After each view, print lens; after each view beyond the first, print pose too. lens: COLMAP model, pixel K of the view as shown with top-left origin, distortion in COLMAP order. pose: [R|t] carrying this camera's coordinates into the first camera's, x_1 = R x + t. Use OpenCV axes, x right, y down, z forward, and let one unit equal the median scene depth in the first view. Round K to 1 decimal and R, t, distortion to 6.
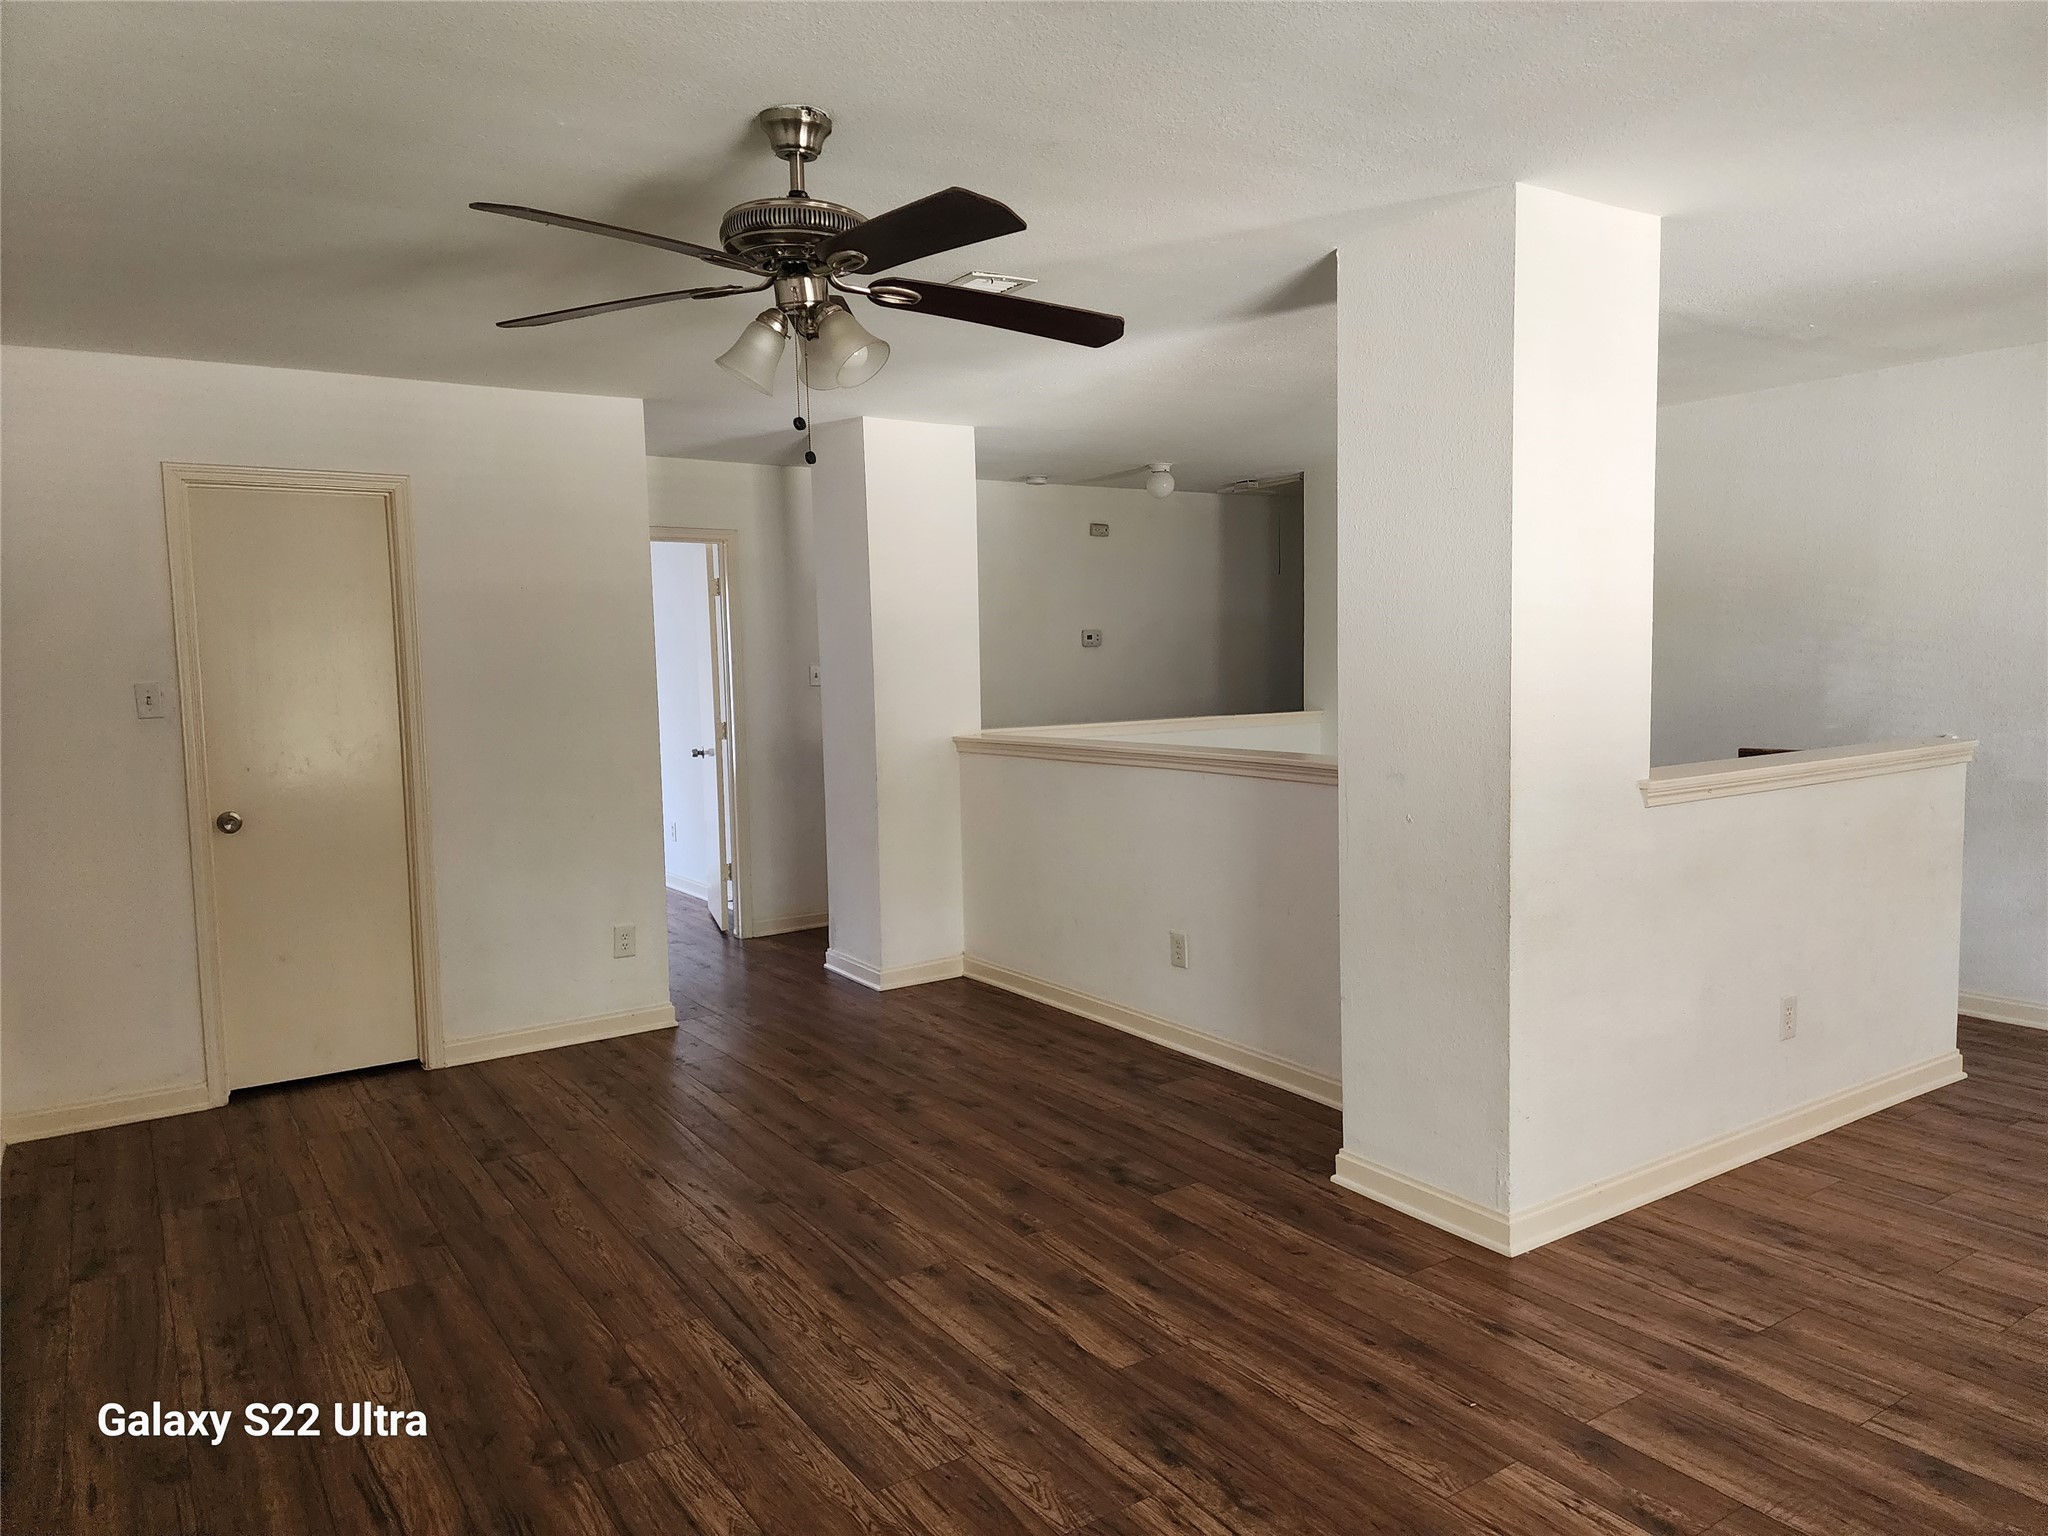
lens RADIAL K [[1376.3, 0, 1019.2], [0, 1376.3, 763.1], [0, 0, 1]] dist [0.086563, -0.091742]
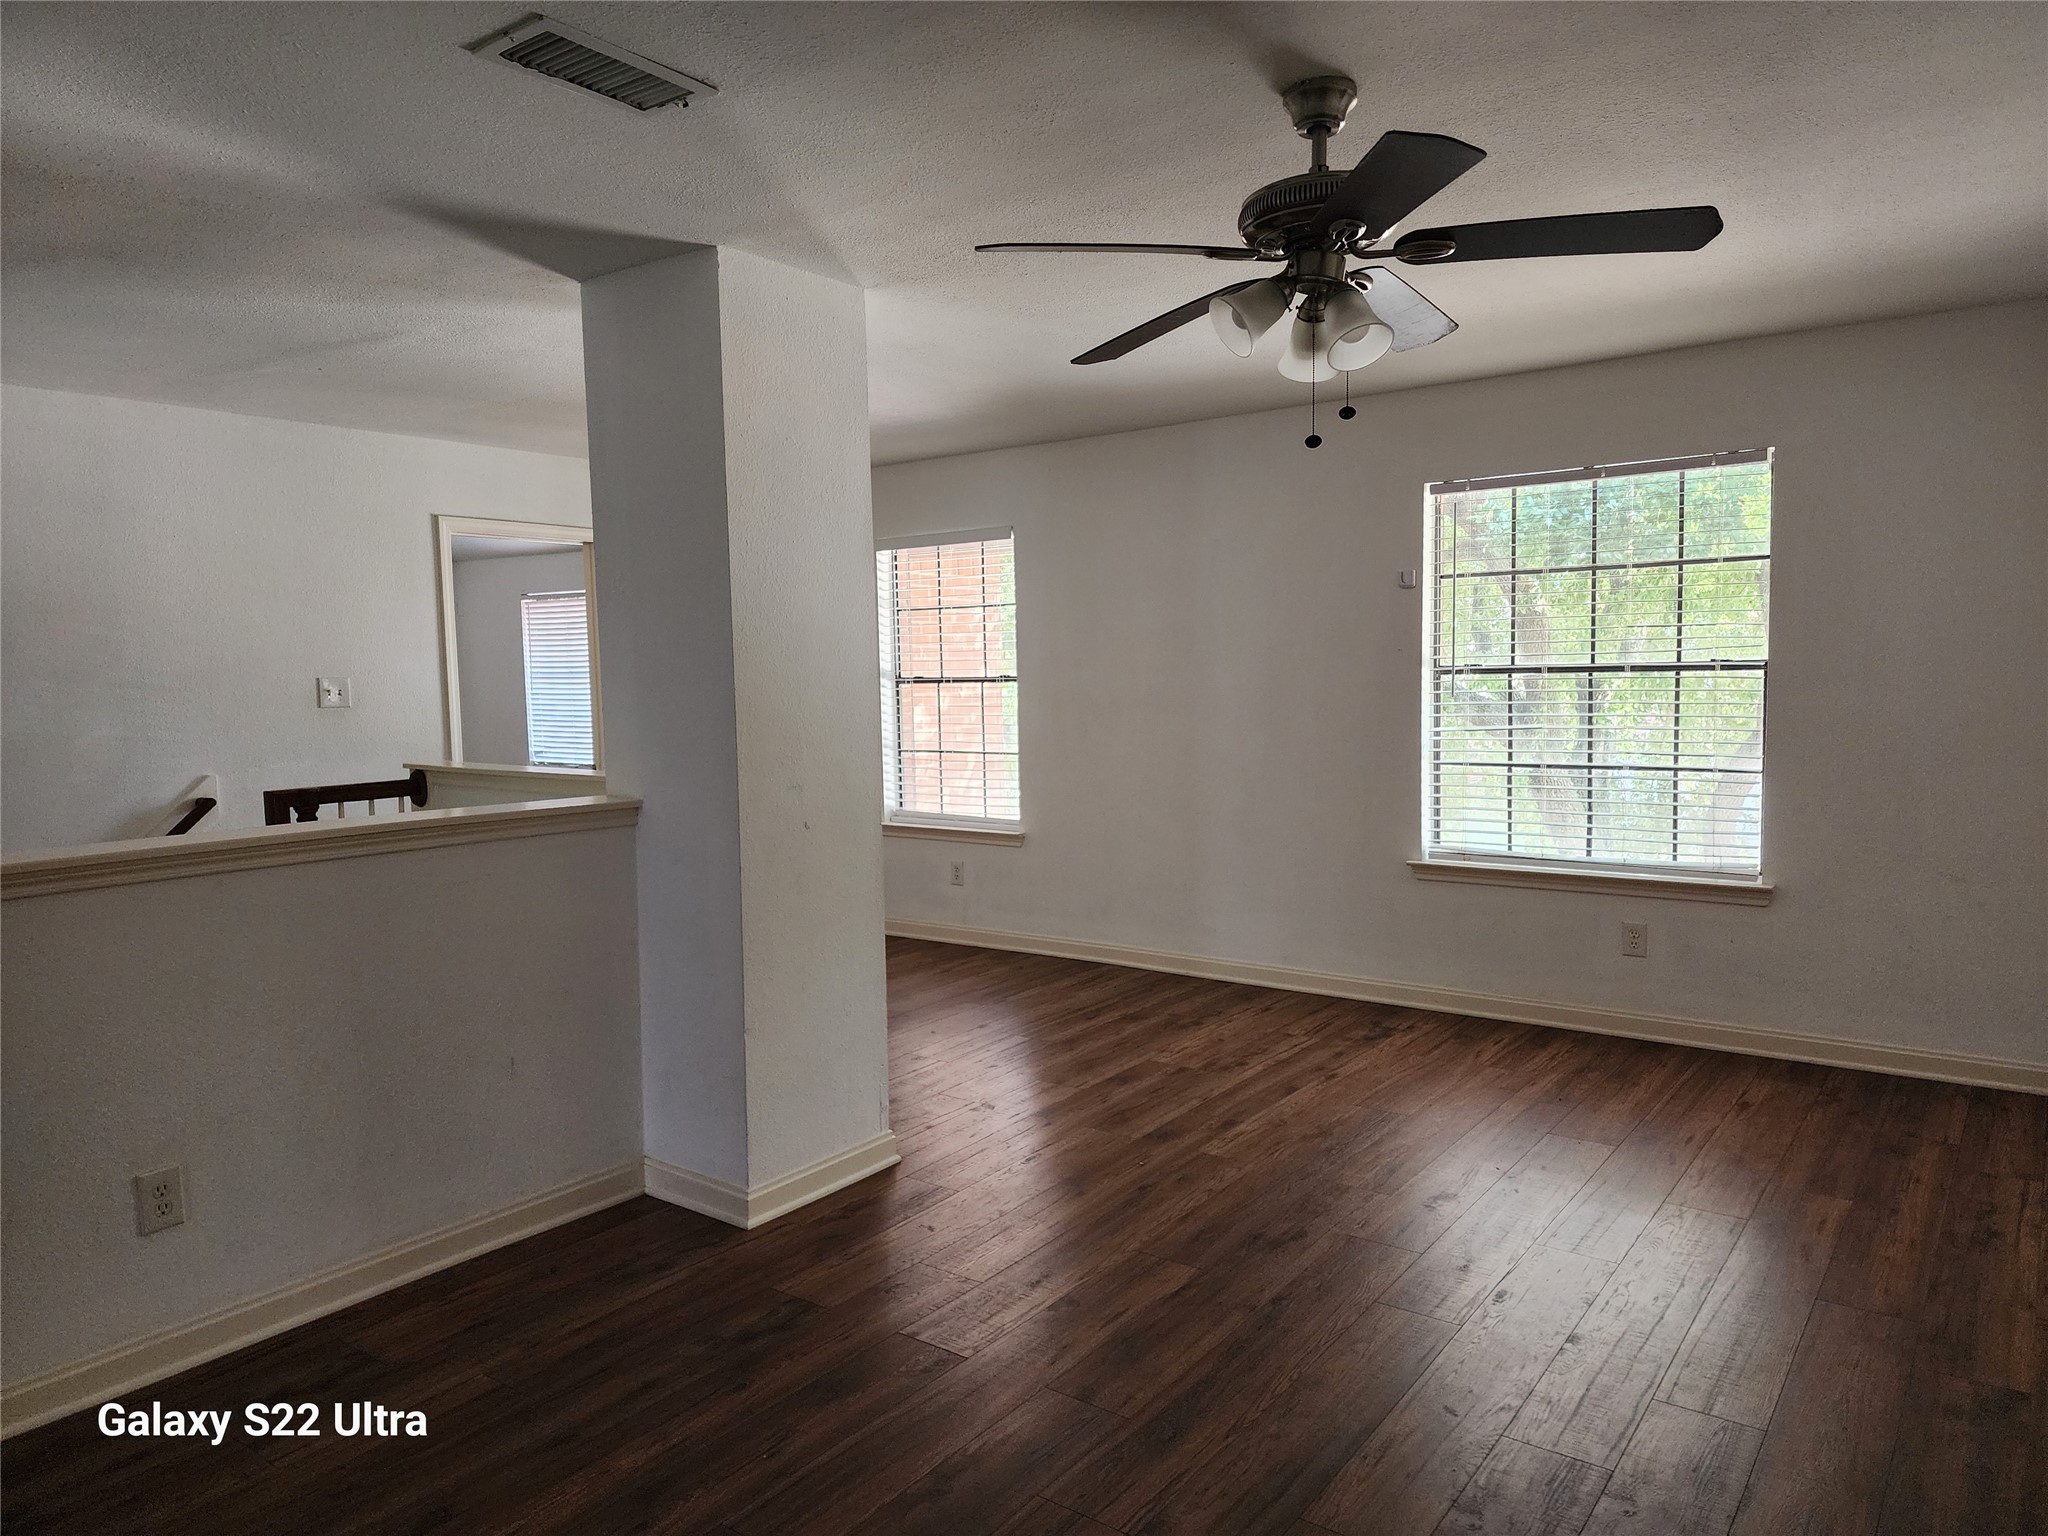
lens RADIAL K [[1376.3, 0, 1019.2], [0, 1376.3, 763.1], [0, 0, 1]] dist [0.086563, -0.091742]
pose [[-0.330283, -0.038729, 0.943087, -0.853339], [0.111007, 0.990630, 0.079557, -0.080719], [-0.937332, 0.130966, -0.322889, 1.306239]]
